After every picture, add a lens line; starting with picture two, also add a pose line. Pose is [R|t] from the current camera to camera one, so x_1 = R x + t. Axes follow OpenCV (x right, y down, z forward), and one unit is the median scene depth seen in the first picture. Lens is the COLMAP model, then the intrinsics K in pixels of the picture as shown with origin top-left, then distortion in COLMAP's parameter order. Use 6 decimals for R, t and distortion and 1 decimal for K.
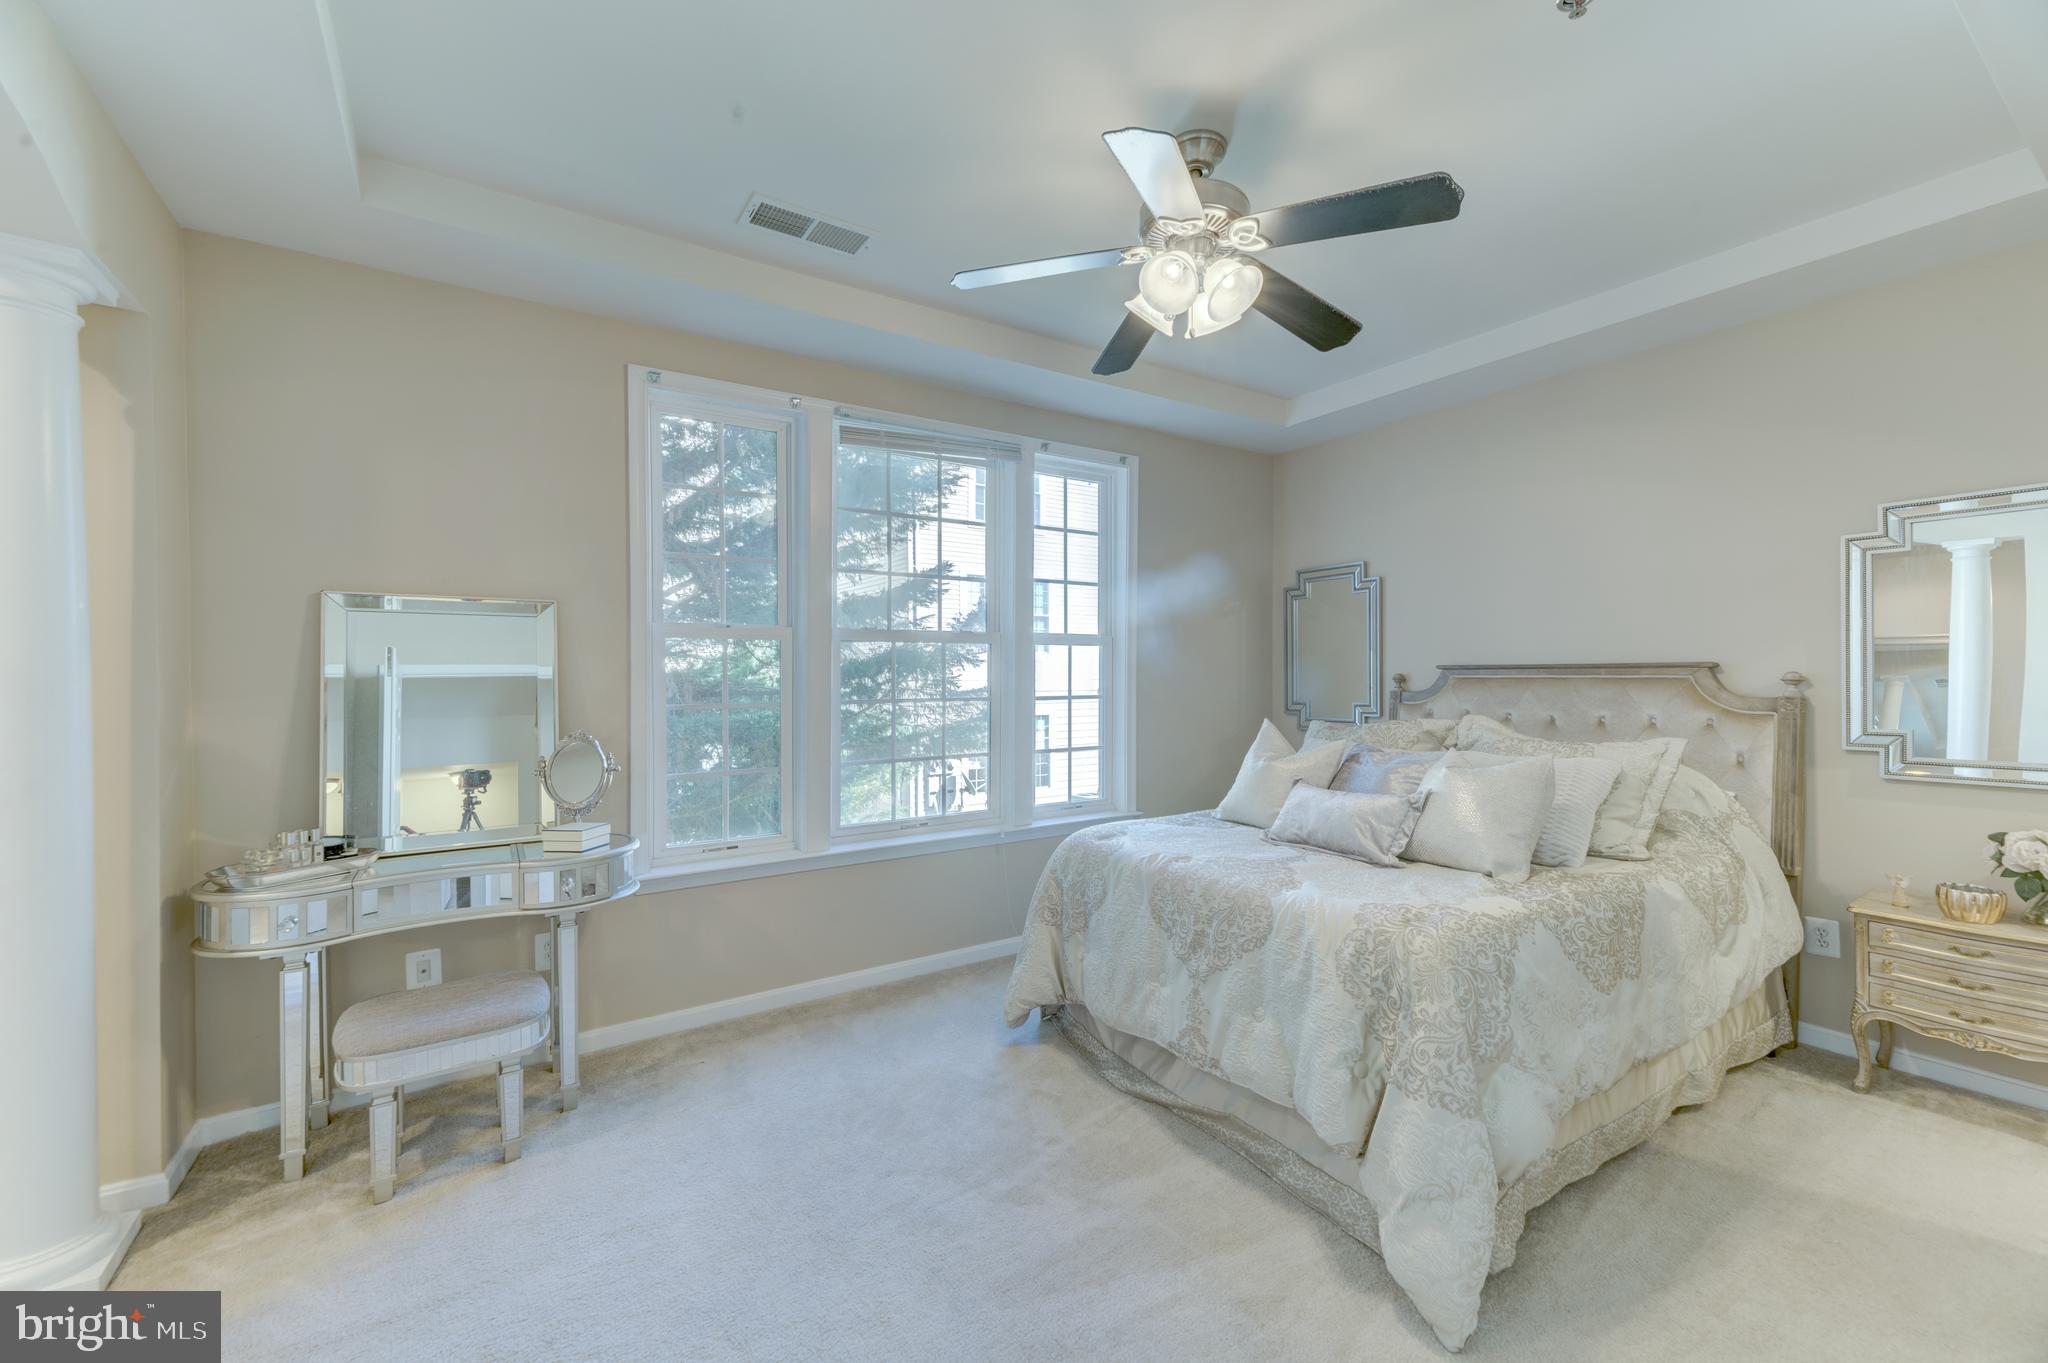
lens RADIAL K [[822.3, 0, 1028.1], [0, 822.3, 677.0], [0, 0, 1]] dist [0.008104, -0.001991]
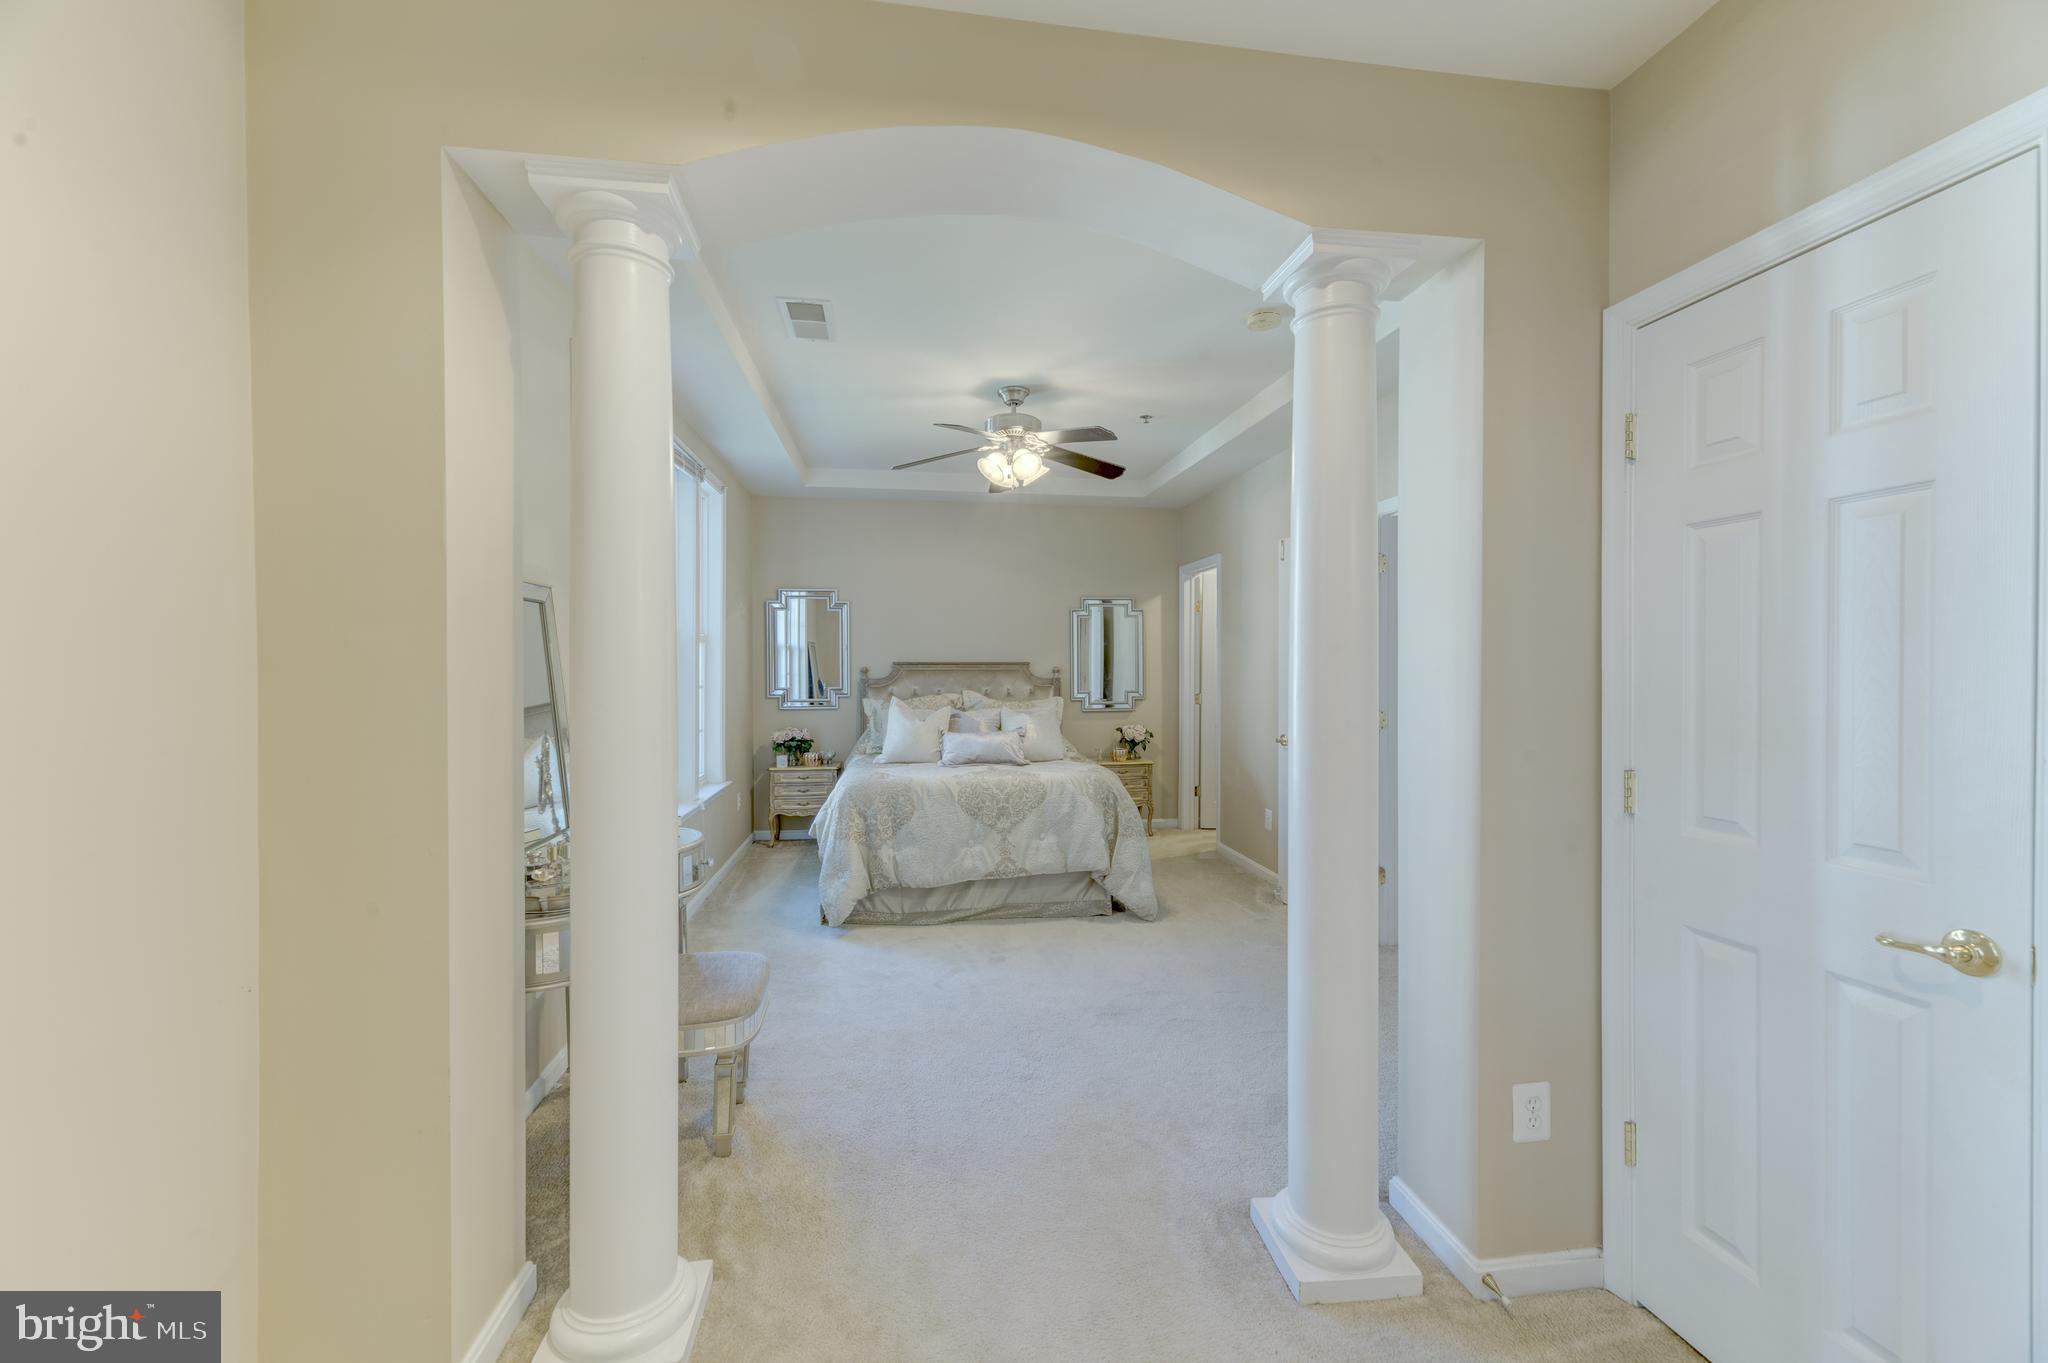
lens RADIAL K [[822.3, 0, 1026.4], [0, 822.3, 673.7], [0, 0, 1]] dist [0.008104, -0.001991]
pose [[0.428166, -0.006294, 0.903678, -1.270703], [0.003694, 0.999980, 0.005214, 0.000977], [-0.903693, 0.001106, 0.428180, 0.144298]]
